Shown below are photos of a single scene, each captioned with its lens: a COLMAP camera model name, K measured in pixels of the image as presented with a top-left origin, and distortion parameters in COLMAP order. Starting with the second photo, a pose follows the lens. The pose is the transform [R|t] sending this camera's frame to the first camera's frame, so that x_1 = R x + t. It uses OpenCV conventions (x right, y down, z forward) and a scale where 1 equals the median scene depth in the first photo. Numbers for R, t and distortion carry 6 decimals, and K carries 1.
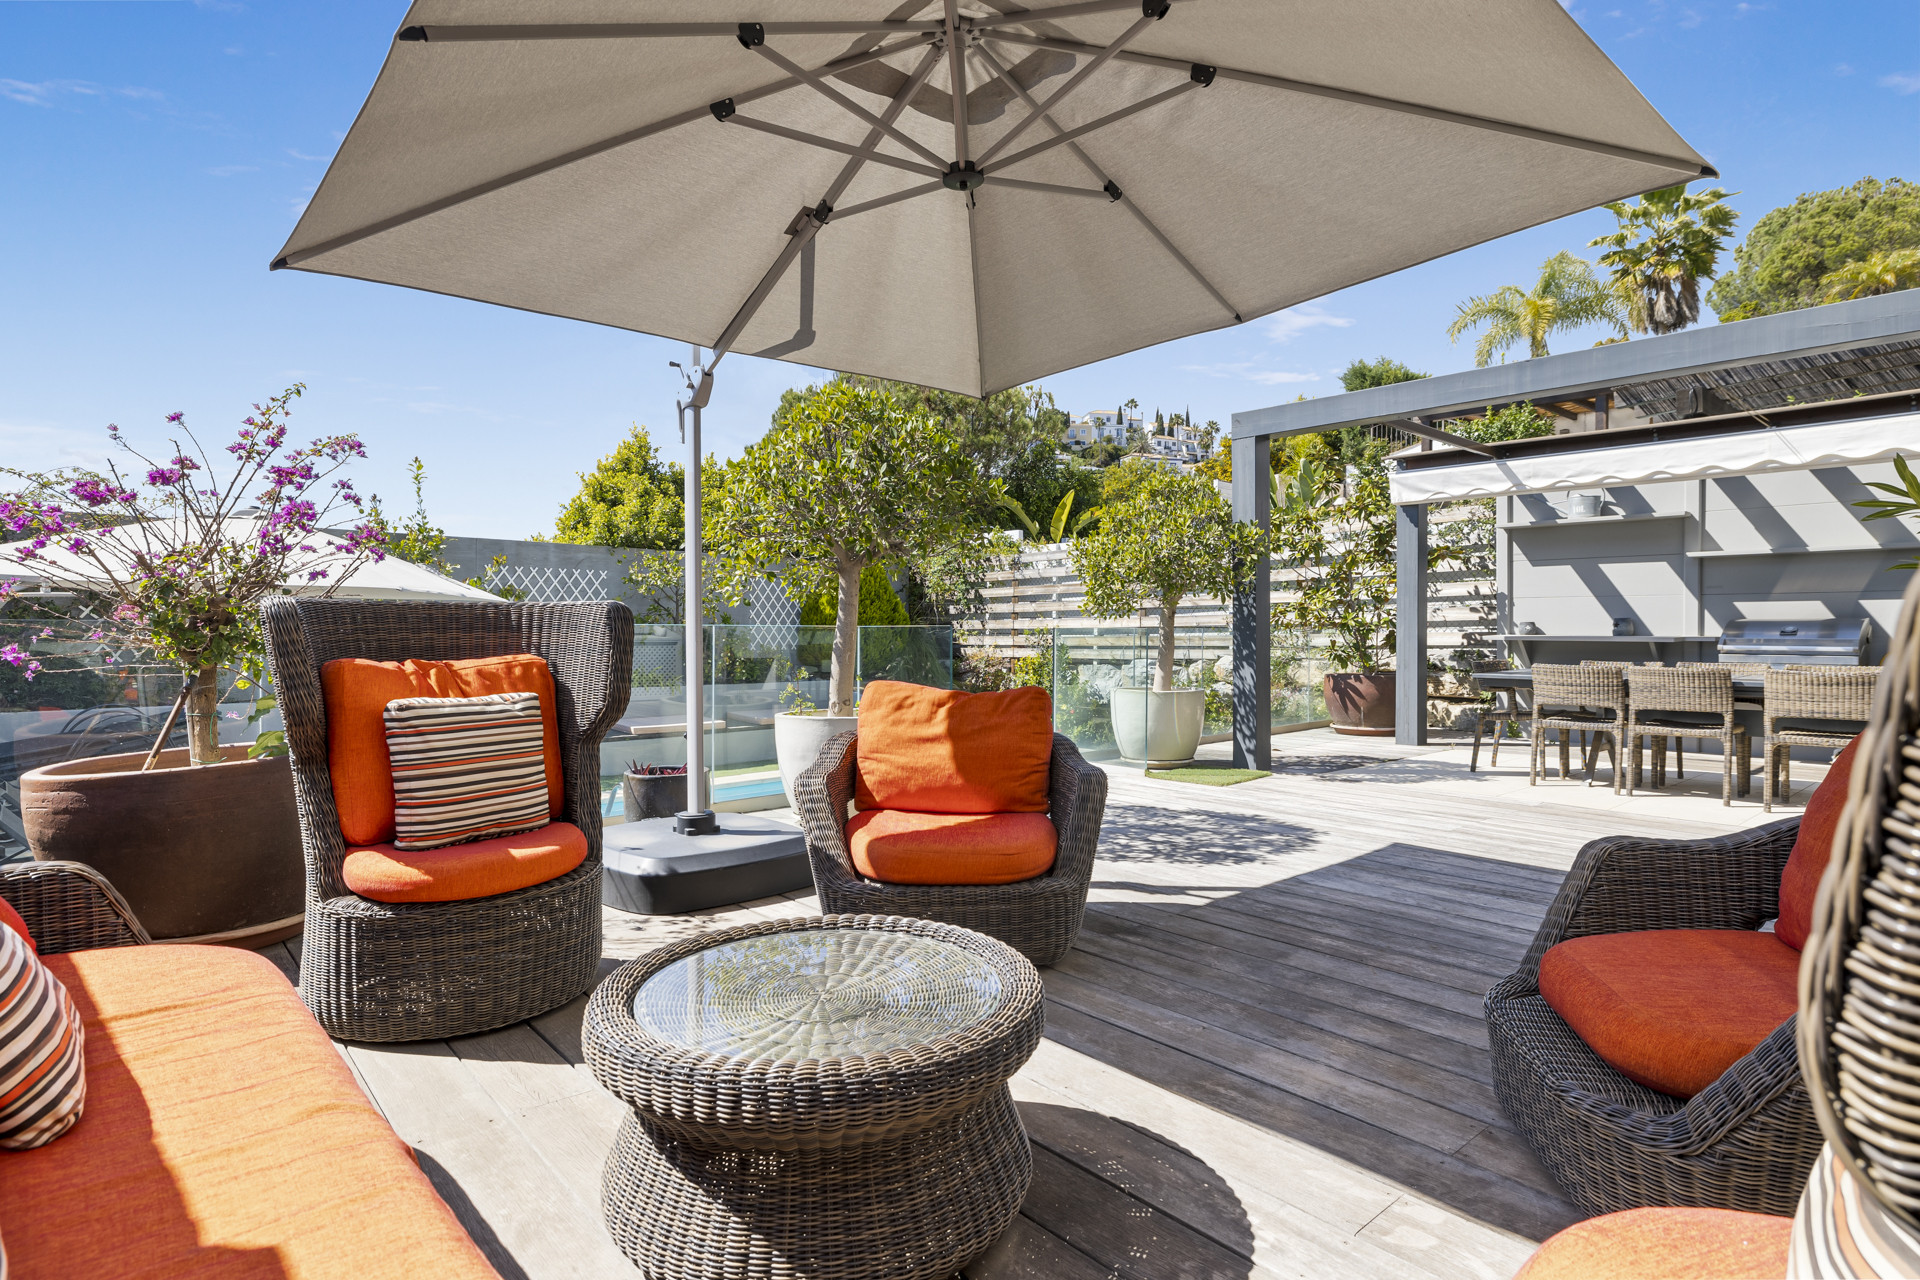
lens RADIAL K [[1003.7, 0, 952.8], [0, 1003.7, 630.0], [0, 0, 1]] dist [0.000448, 0.002806]
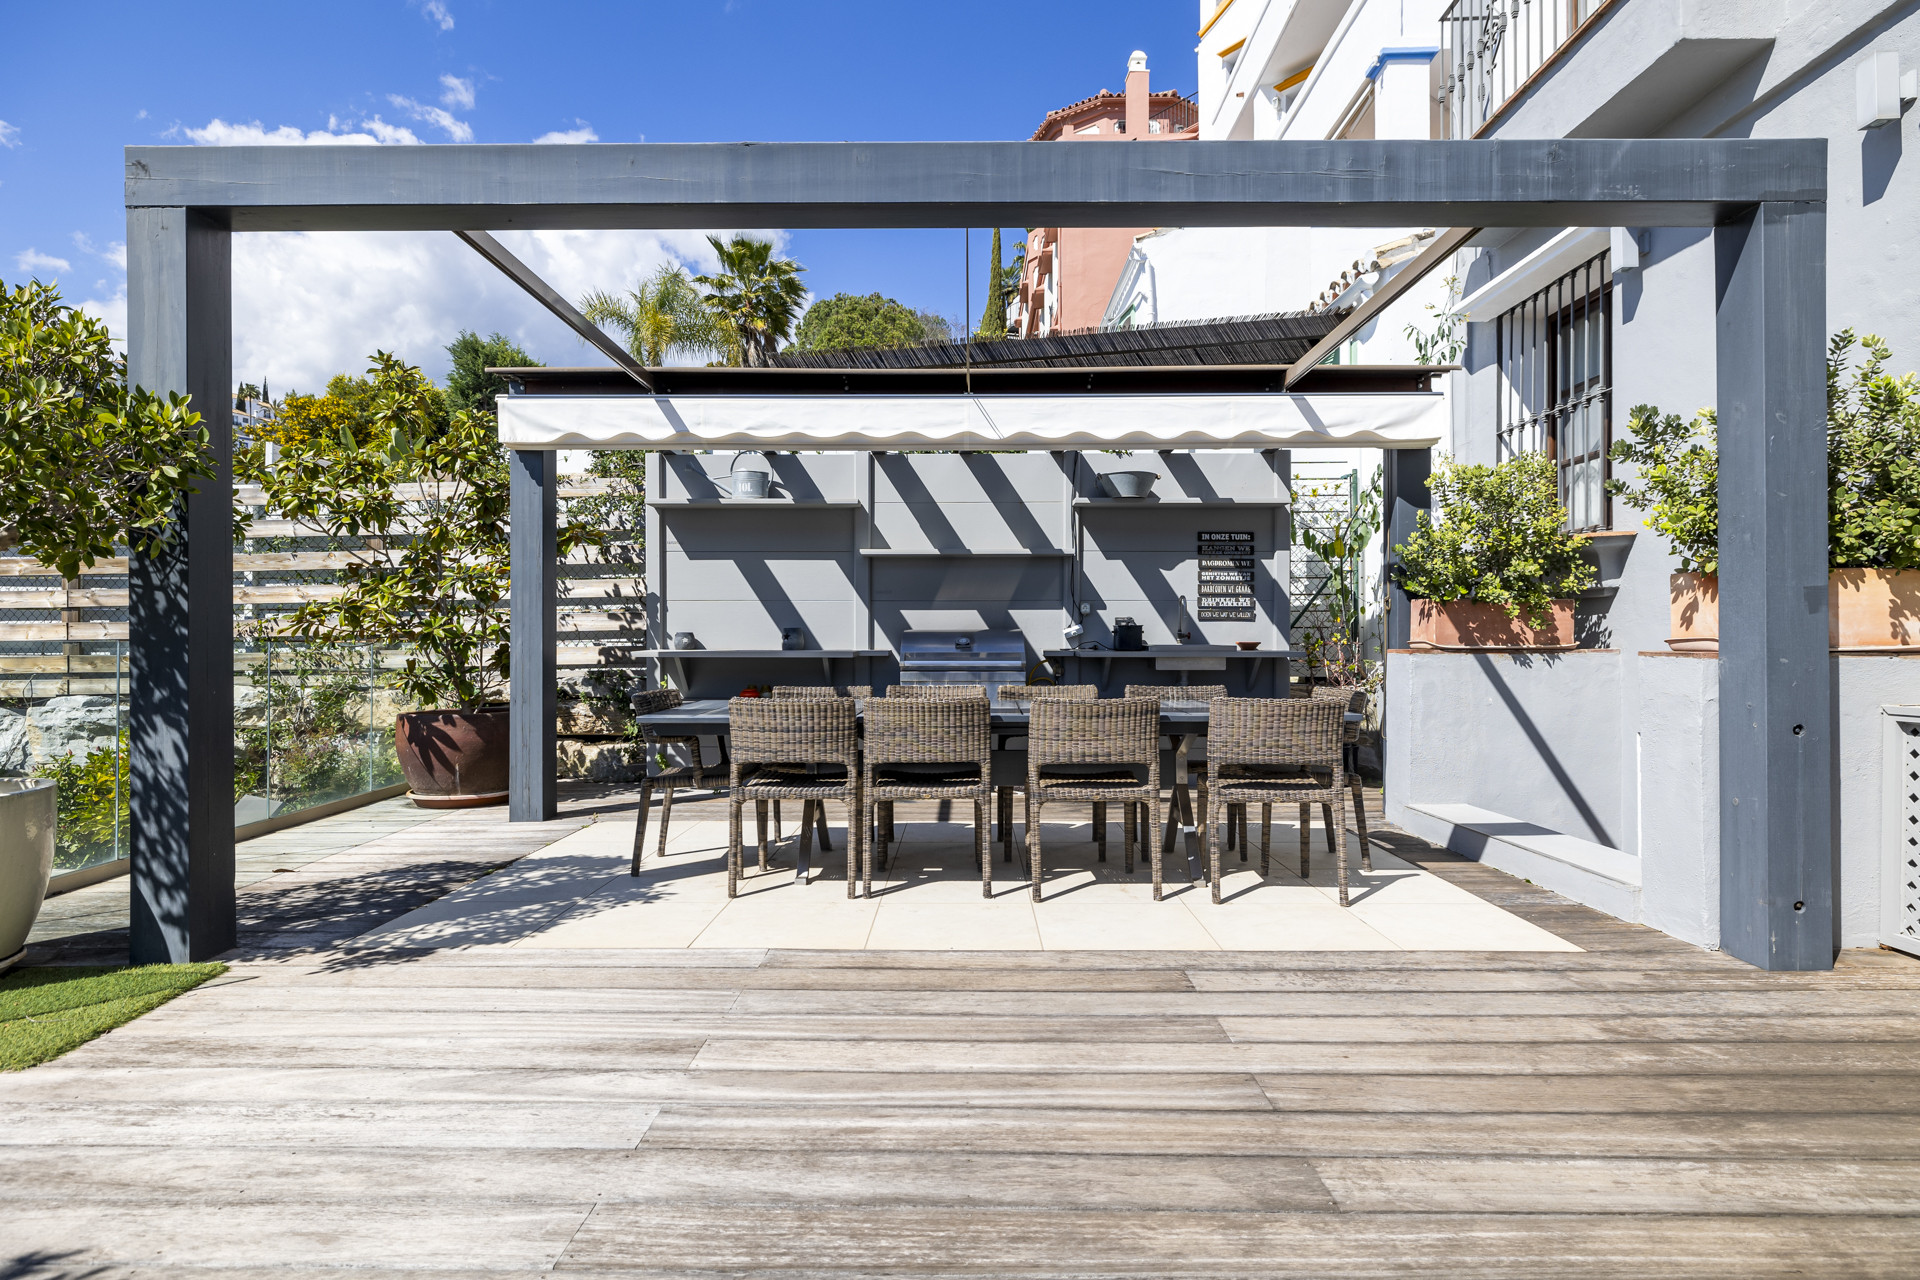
lens RADIAL K [[1003.7, 0, 957.3], [0, 1003.7, 635.2], [0, 0, 1]] dist [0.000448, 0.002806]
pose [[0.674139, 0.003024, 0.738598, 0.148570], [0.003923, 0.999963, -0.007675, 0.000604], [-0.738594, 0.008072, 0.674102, 0.329158]]
